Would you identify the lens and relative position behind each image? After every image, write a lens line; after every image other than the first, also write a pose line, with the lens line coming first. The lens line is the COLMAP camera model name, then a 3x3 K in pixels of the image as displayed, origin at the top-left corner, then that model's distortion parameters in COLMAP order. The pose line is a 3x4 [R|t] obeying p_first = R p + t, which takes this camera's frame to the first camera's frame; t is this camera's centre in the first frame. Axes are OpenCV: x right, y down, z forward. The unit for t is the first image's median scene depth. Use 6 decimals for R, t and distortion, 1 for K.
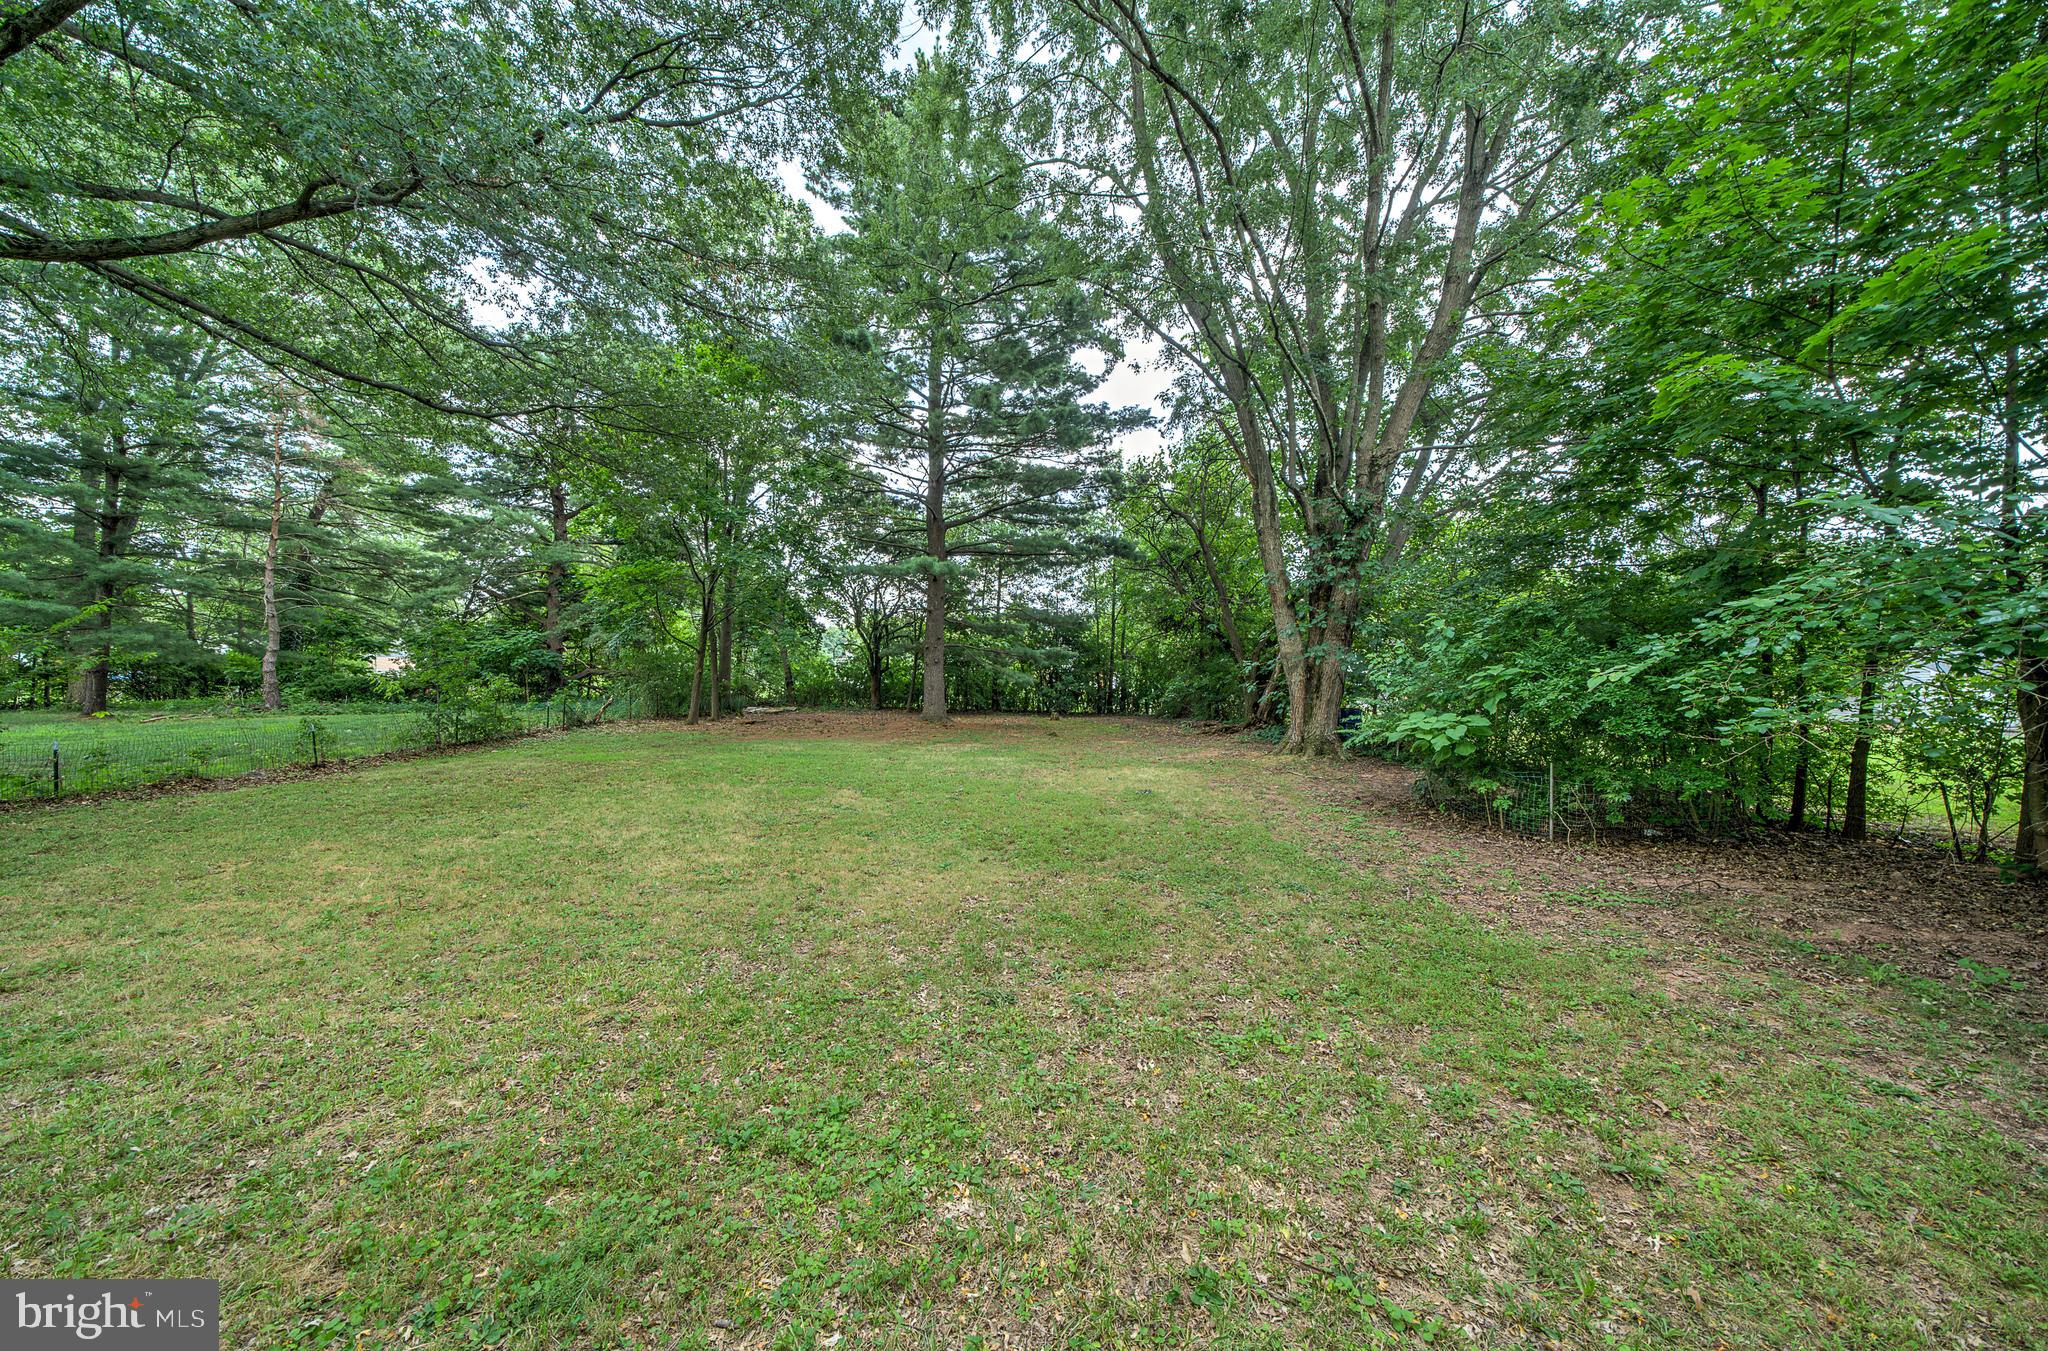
lens RADIAL K [[744.9, 0, 1024.9], [0, 744.9, 677.3], [0, 0, 1]] dist [-0.001603, 0.000277]
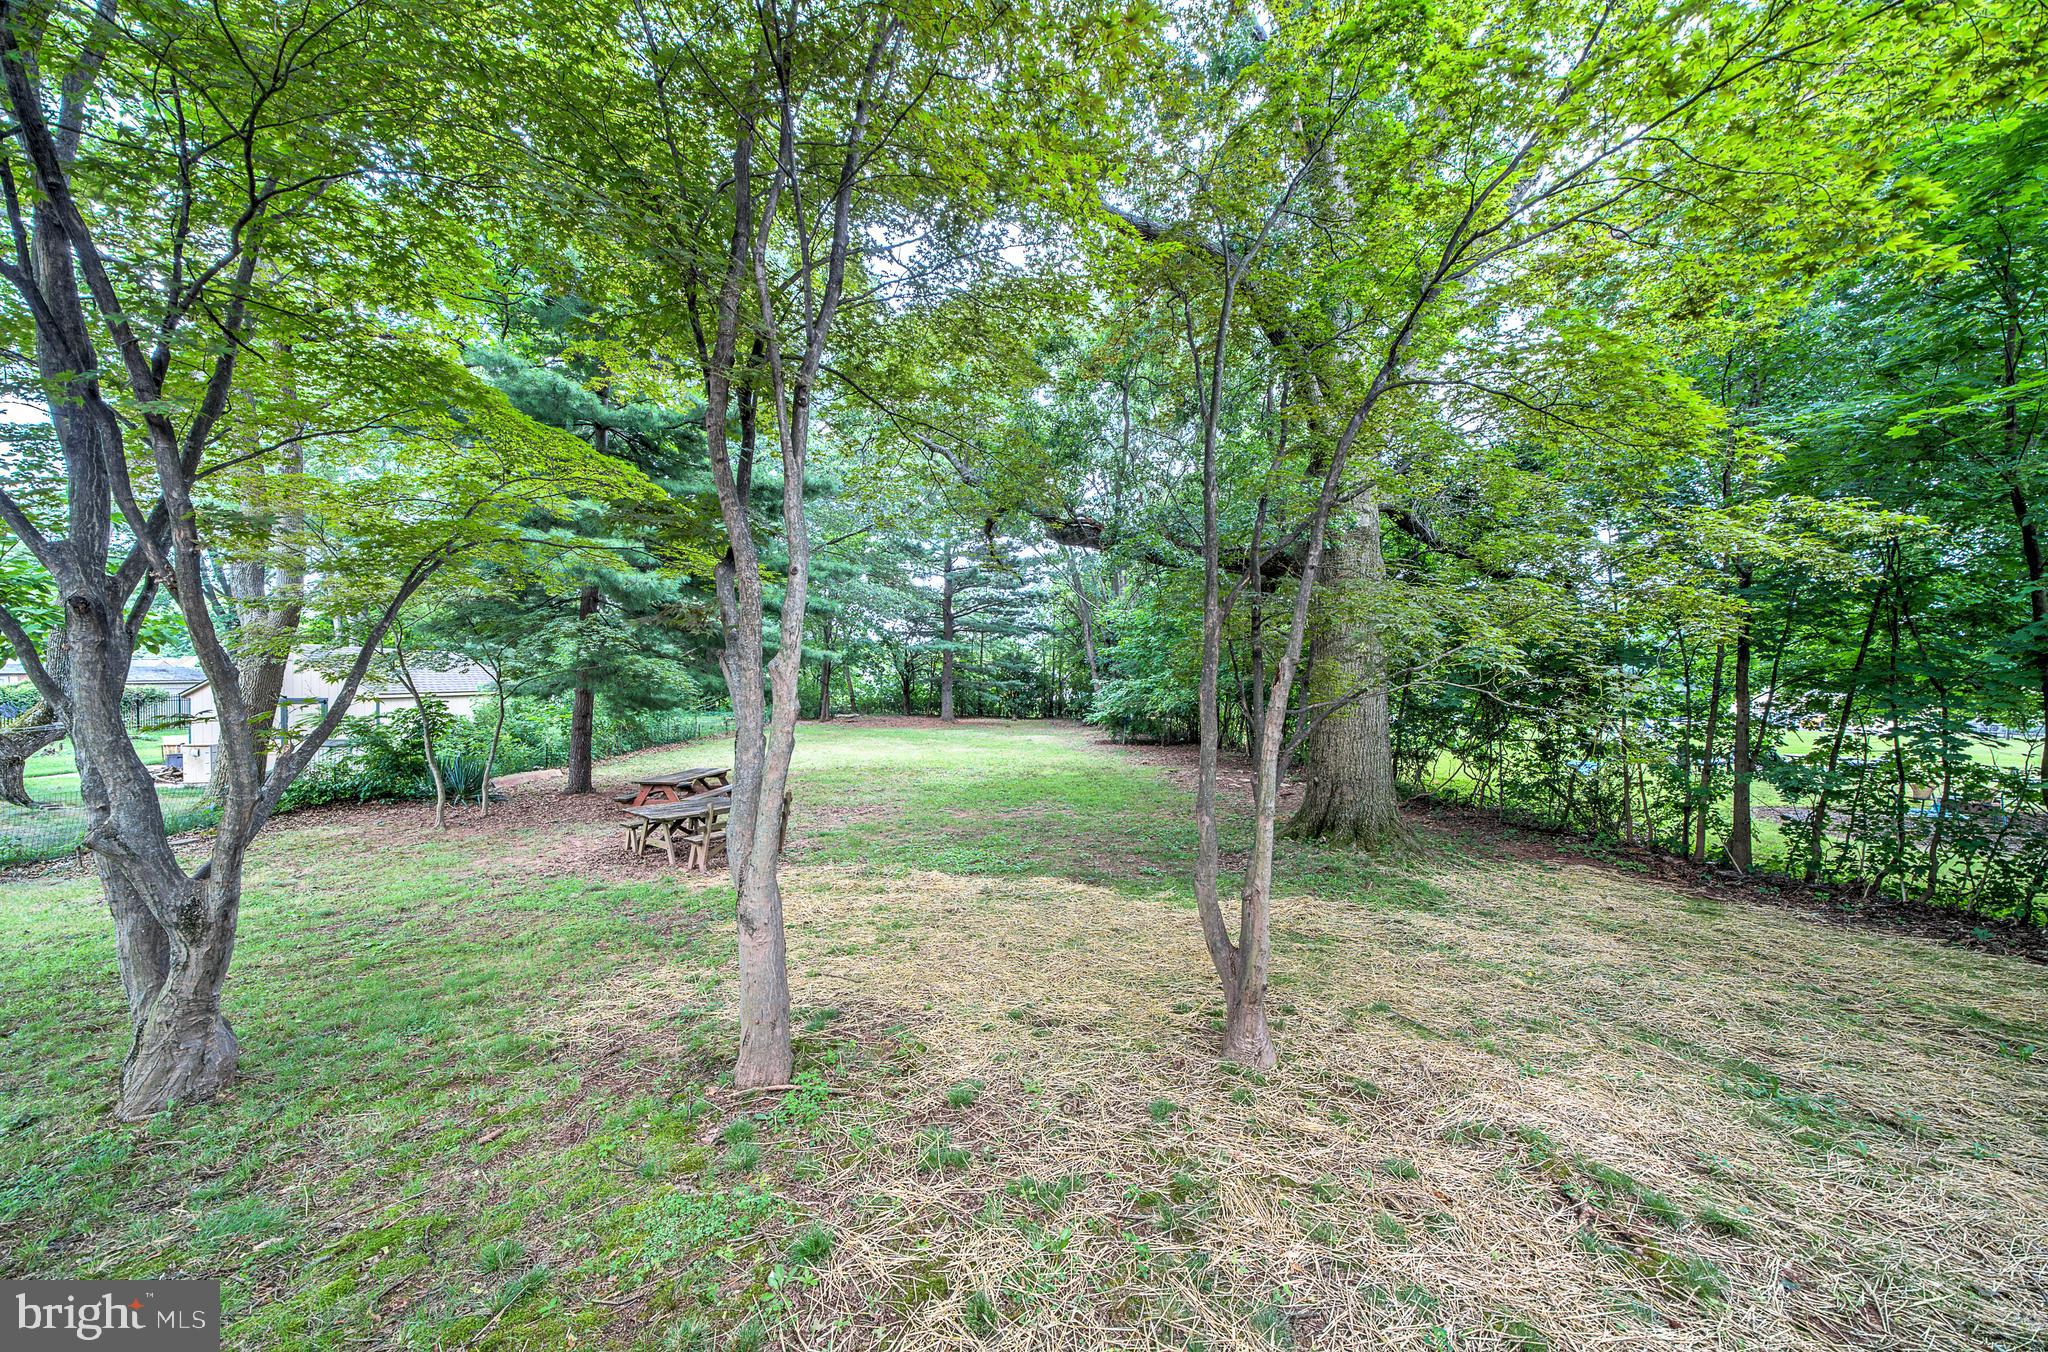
lens RADIAL K [[744.9, 0, 1025.1], [0, 744.9, 678.4], [0, 0, 1]] dist [-0.001603, 0.000277]
pose [[0.999635, -0.001881, 0.026937, 0.015884], [0.002128, 0.999956, -0.009133, -0.023575], [-0.026919, 0.009187, 0.999595, -0.683266]]
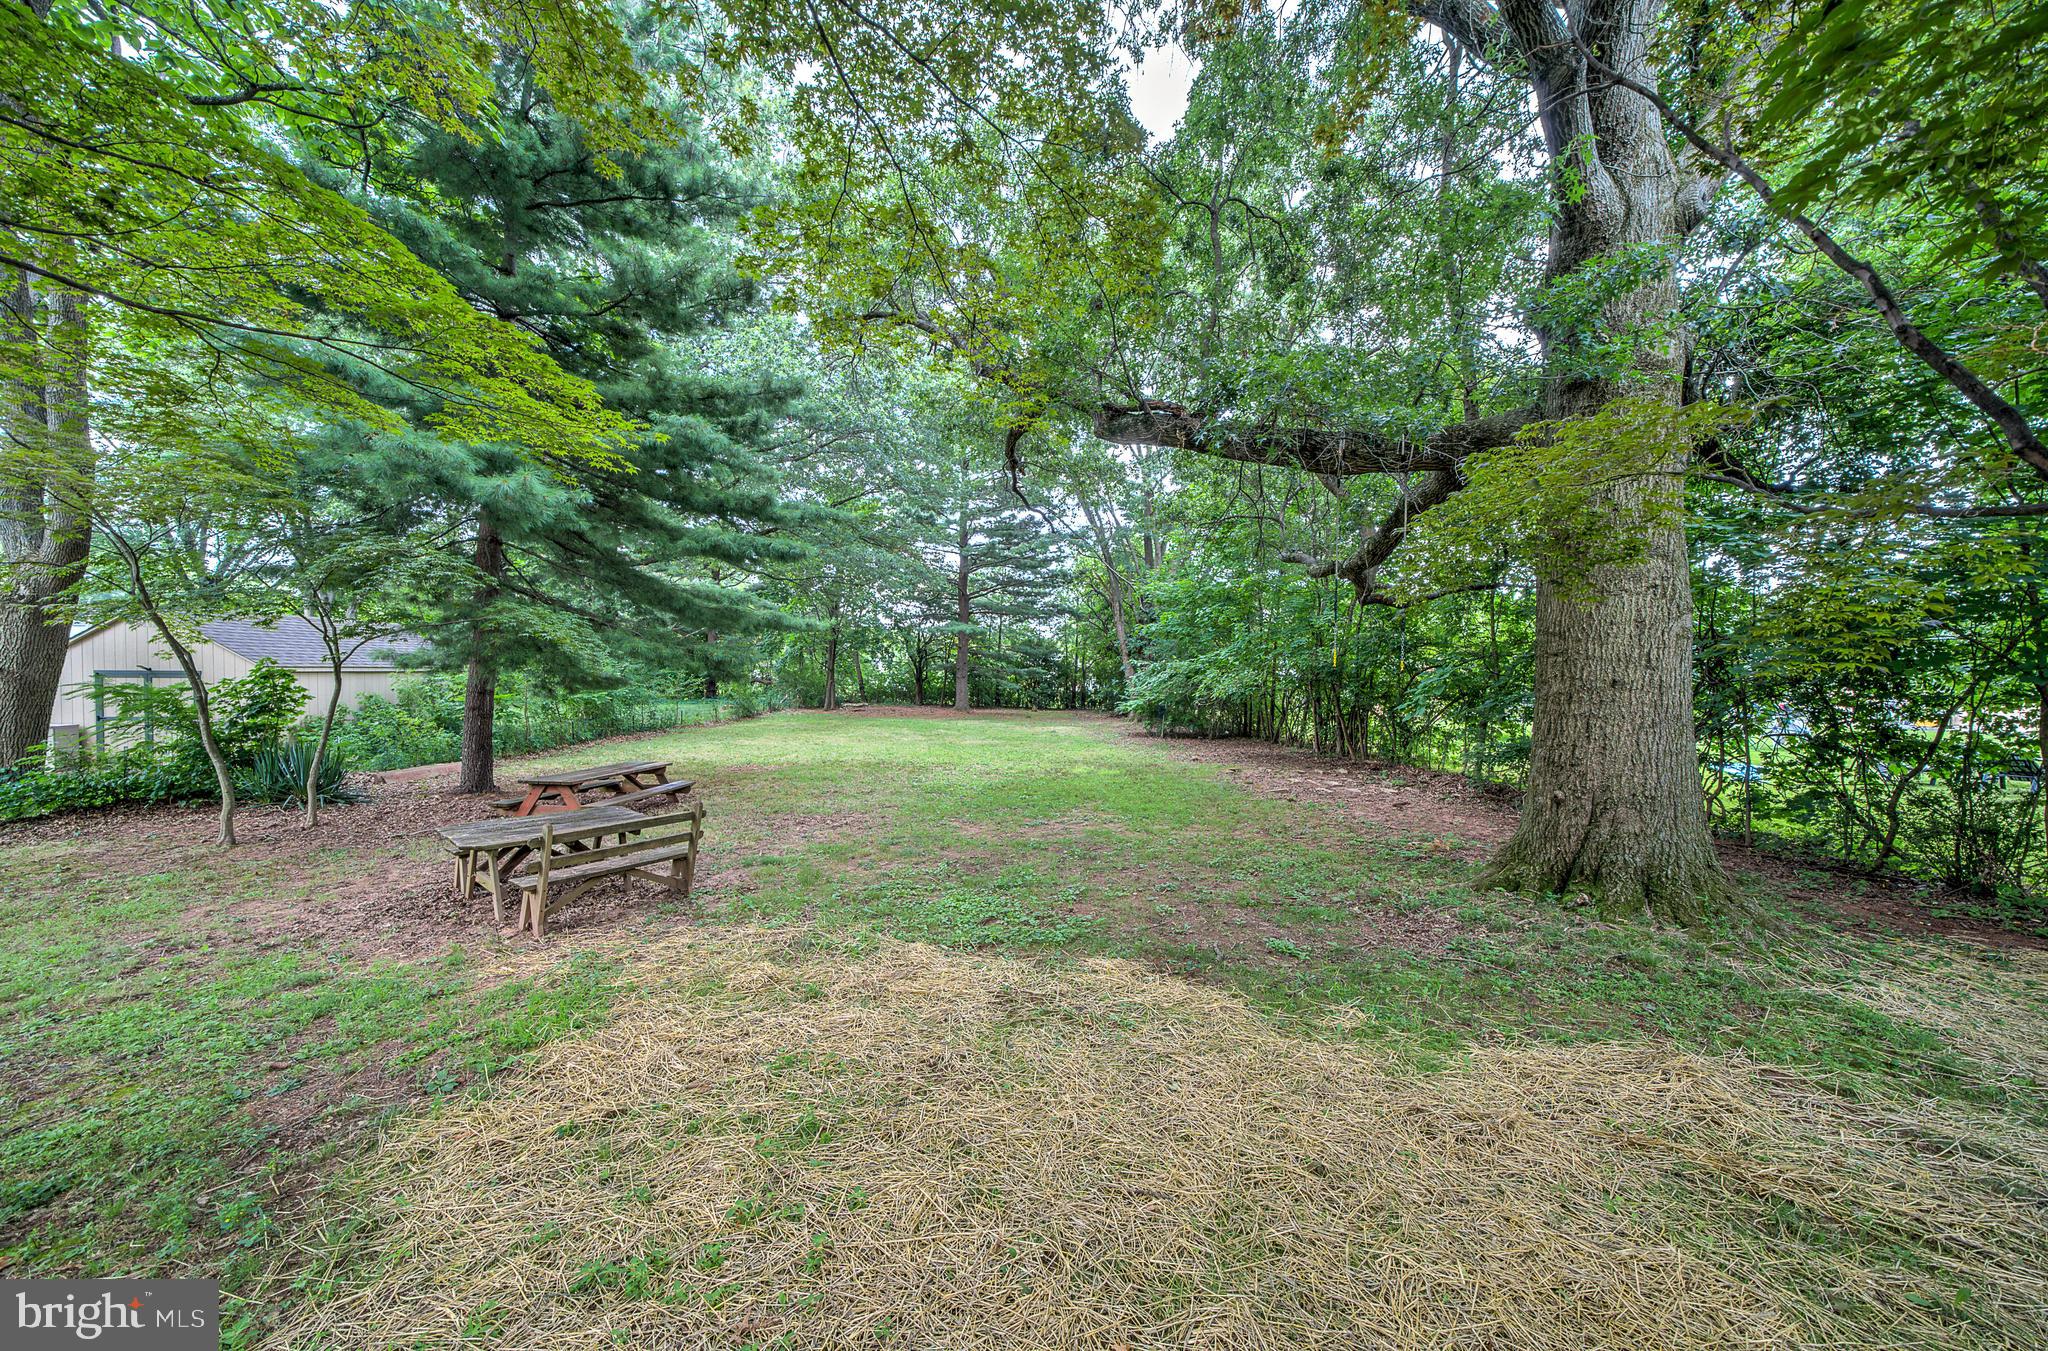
lens RADIAL K [[744.9, 0, 1022.7], [0, 744.9, 682.4], [0, 0, 1]] dist [-0.001603, 0.000277]
pose [[0.999986, 0.005369, 0.000044, 0.011805], [-0.005369, 0.999975, 0.004645, -0.012204], [-0.000019, -0.004646, 0.999989, -0.561627]]
